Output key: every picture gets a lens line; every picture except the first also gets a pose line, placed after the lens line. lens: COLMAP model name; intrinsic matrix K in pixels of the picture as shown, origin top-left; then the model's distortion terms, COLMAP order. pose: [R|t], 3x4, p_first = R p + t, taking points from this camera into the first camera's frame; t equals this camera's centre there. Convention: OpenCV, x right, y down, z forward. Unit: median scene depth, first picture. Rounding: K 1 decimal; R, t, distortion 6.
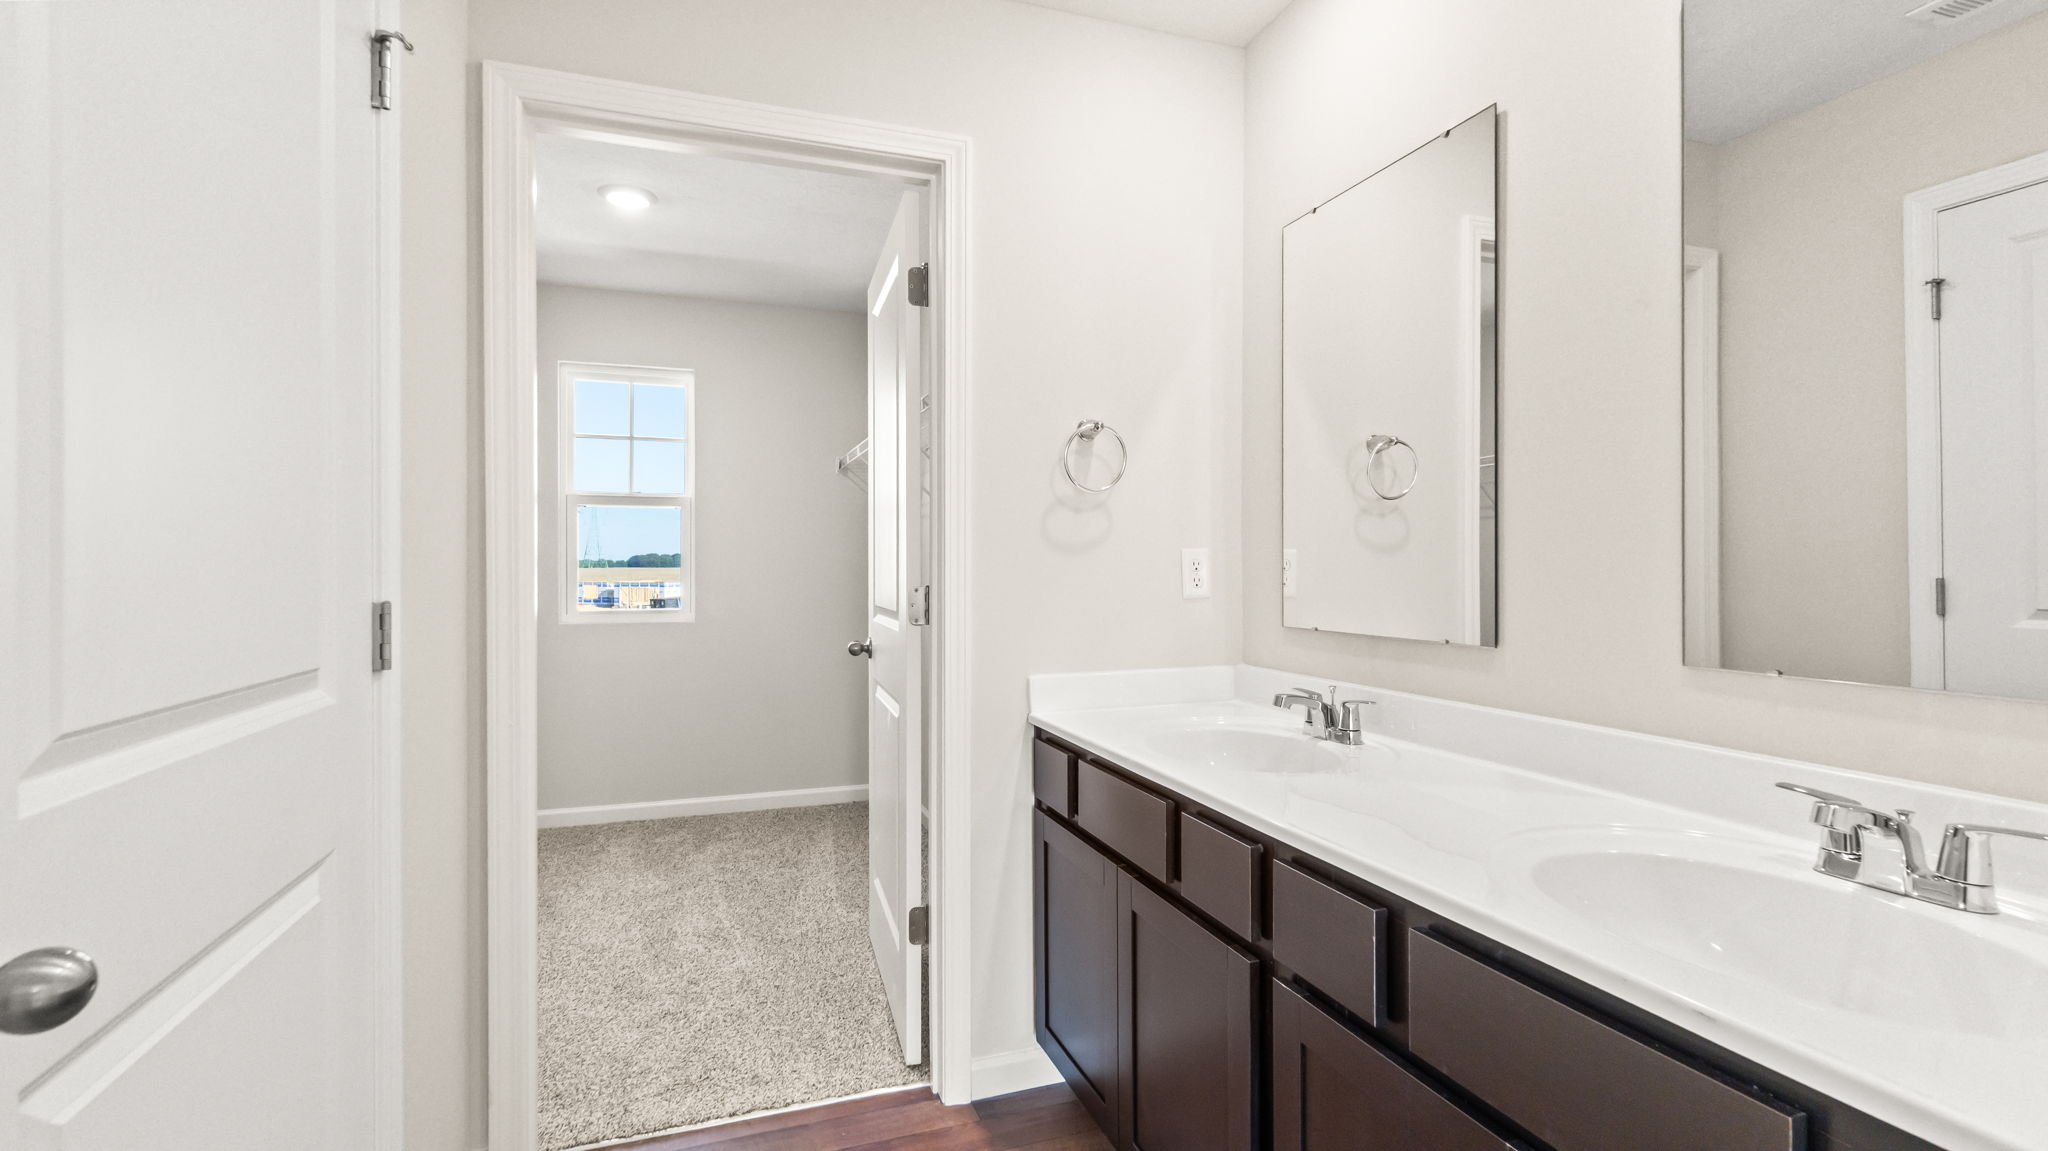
lens RADIAL K [[888.4, 0, 1037.8], [0, 888.4, 579.6], [0, 0, 1]] dist [-0.009462, 0.000224]
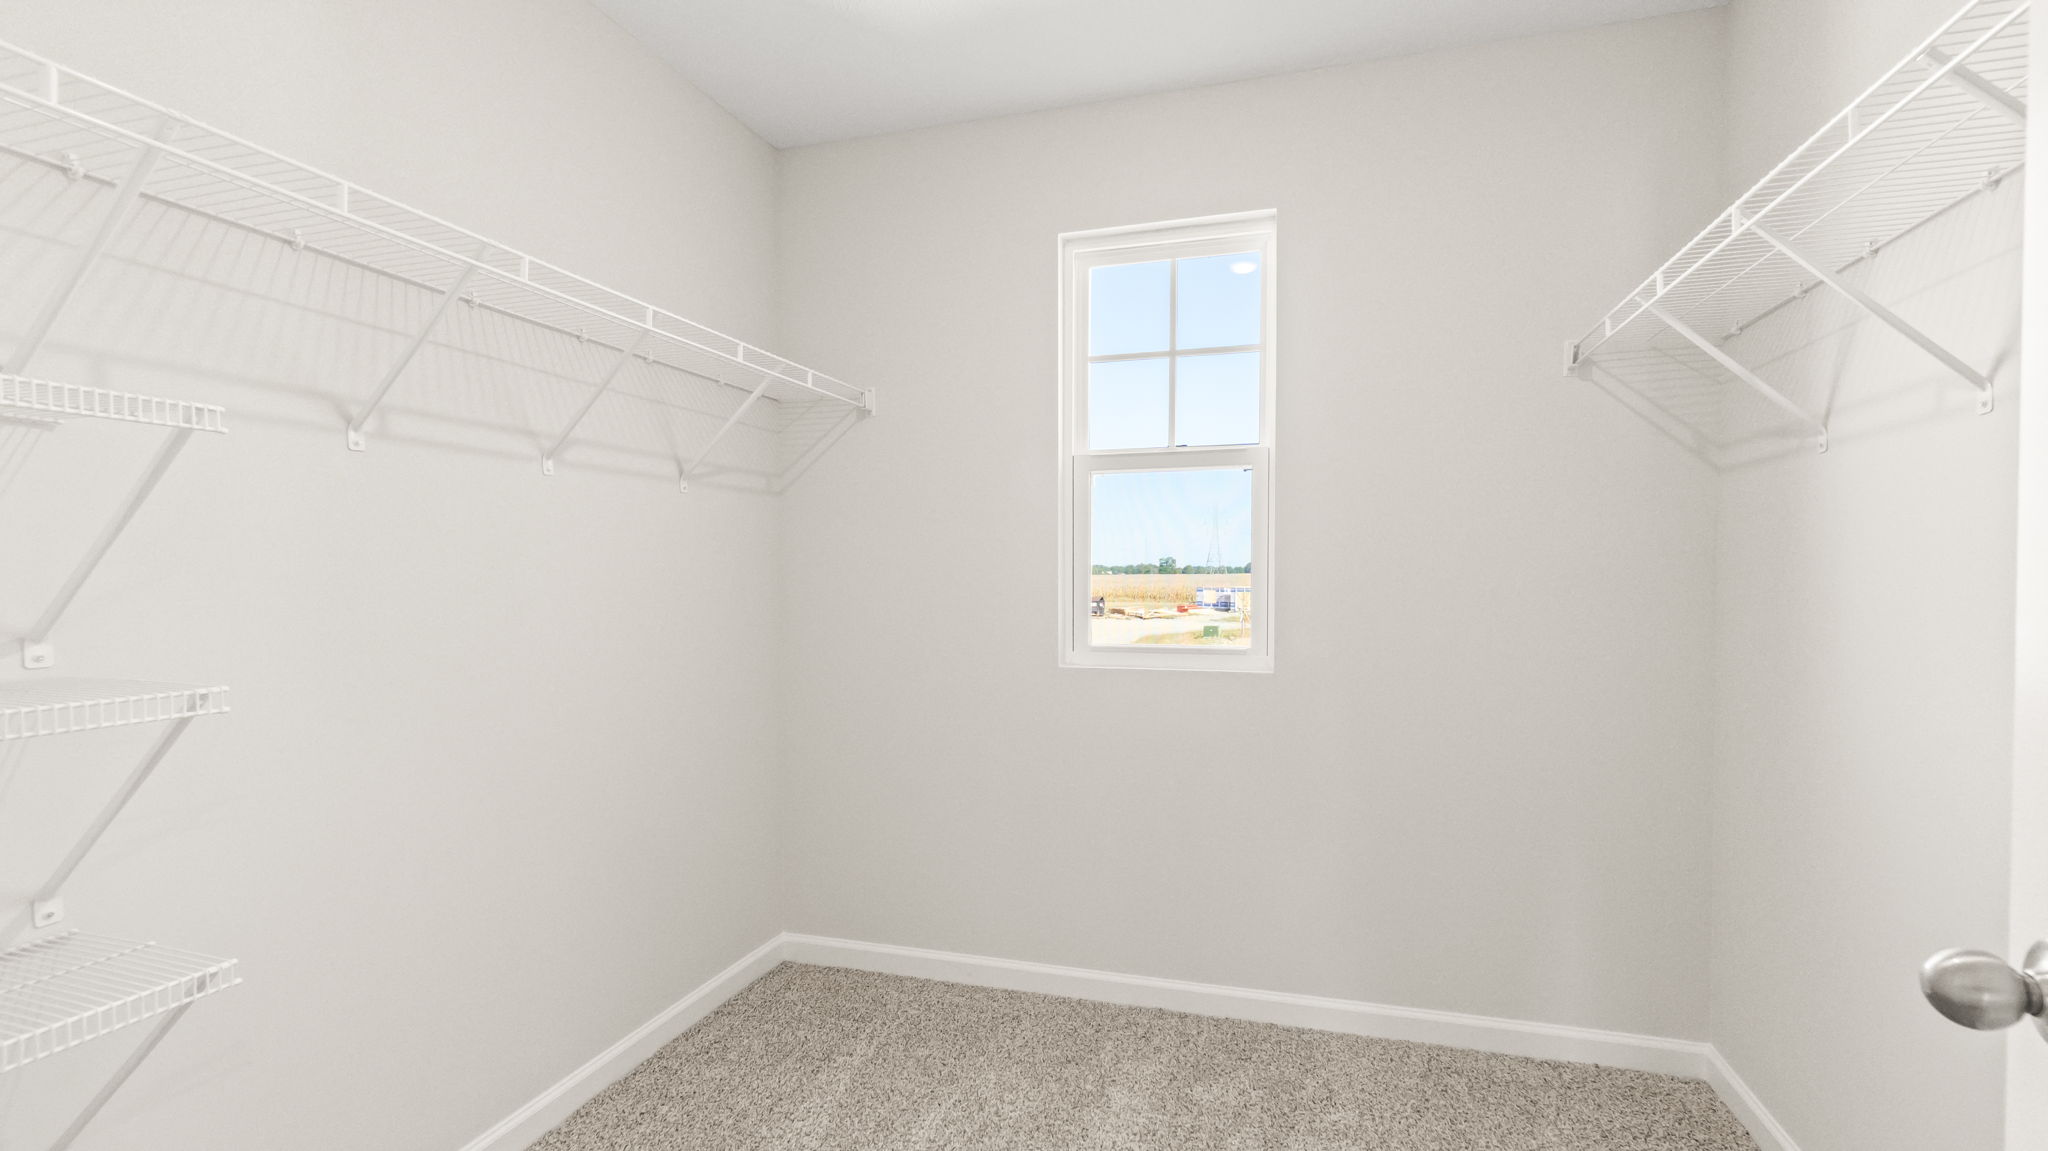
lens RADIAL K [[888.4, 0, 1041.2], [0, 888.4, 580.4], [0, 0, 1]] dist [-0.009462, 0.000224]
pose [[0.789752, 0.004759, -0.613408, -0.166280], [-0.008420, 0.999960, -0.003083, -0.006427], [0.613369, 0.007600, 0.789760, 0.482482]]
